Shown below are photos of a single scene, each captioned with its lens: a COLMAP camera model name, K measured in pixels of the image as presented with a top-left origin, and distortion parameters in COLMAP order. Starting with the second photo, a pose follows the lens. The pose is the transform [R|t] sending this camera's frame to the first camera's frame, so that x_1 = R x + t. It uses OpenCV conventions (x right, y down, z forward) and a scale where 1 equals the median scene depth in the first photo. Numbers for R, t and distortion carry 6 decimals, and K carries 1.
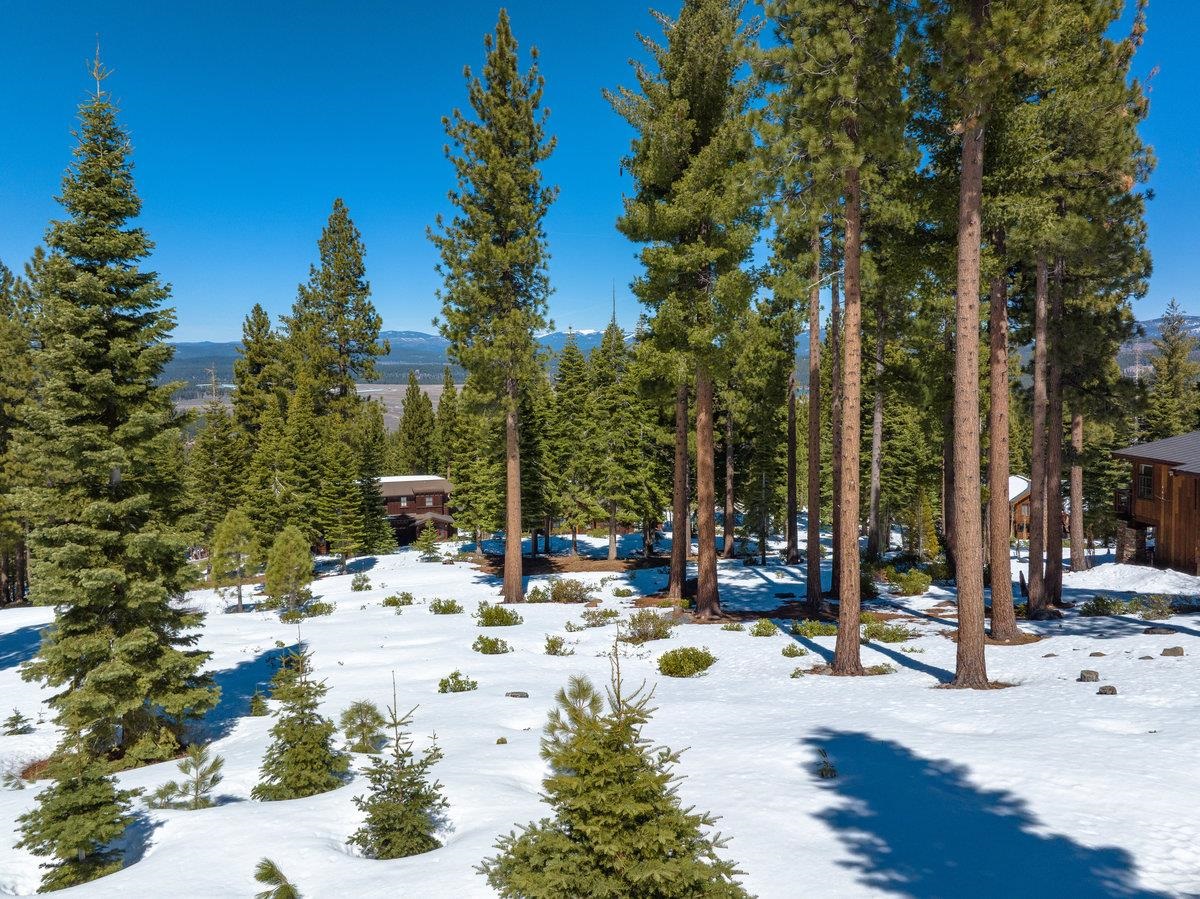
lens RADIAL K [[939.9, 0, 600.2], [0, 939.9, 391.9], [0, 0, 1]] dist [-0.042336, -0.001728]
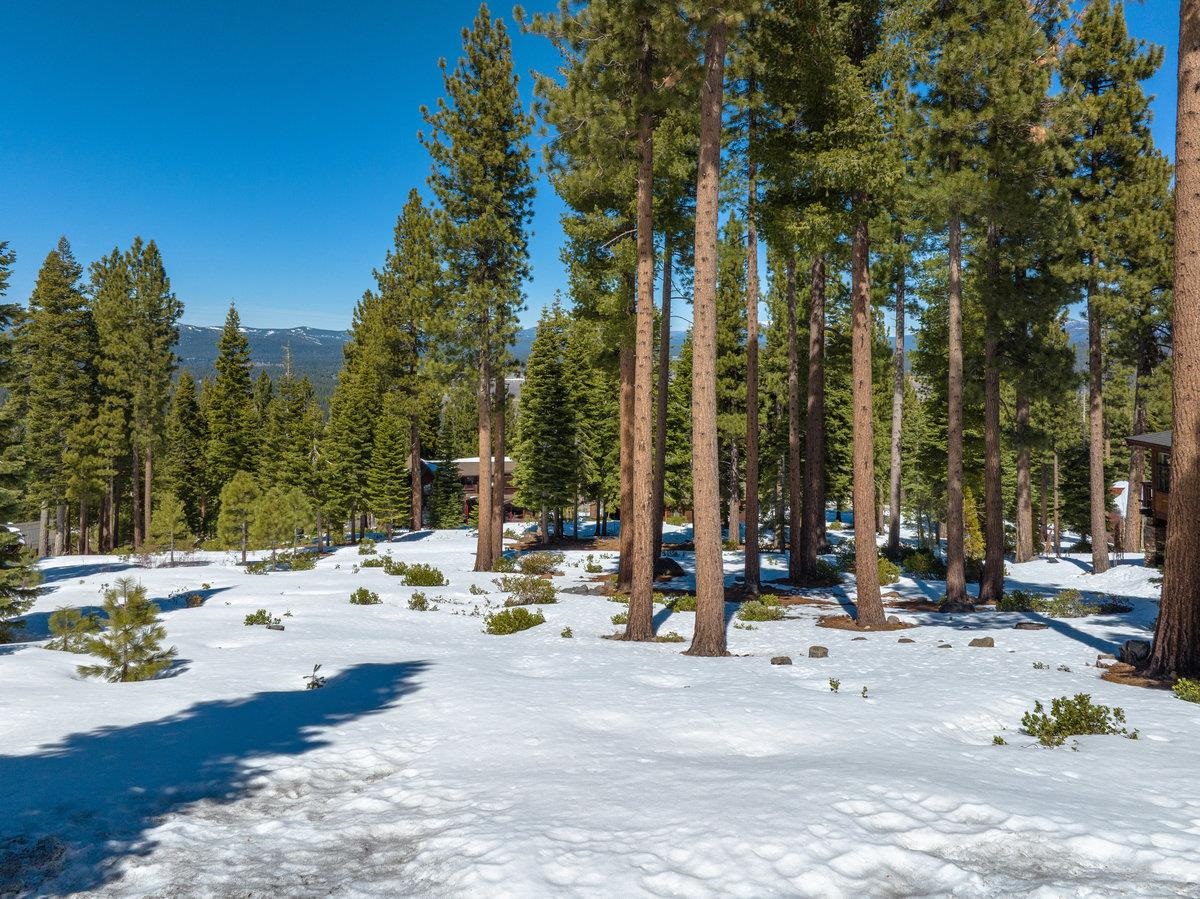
lens RADIAL K [[944.0, 0, 545.2], [0, 944.0, 305.4], [0, 0, 1]] dist [-0.035704, 0.000620]
pose [[0.975000, -0.003427, -0.222177, 0.145214], [-0.014512, 0.996764, -0.079059, 0.012223], [0.221729, 0.080307, 0.971796, -0.000047]]
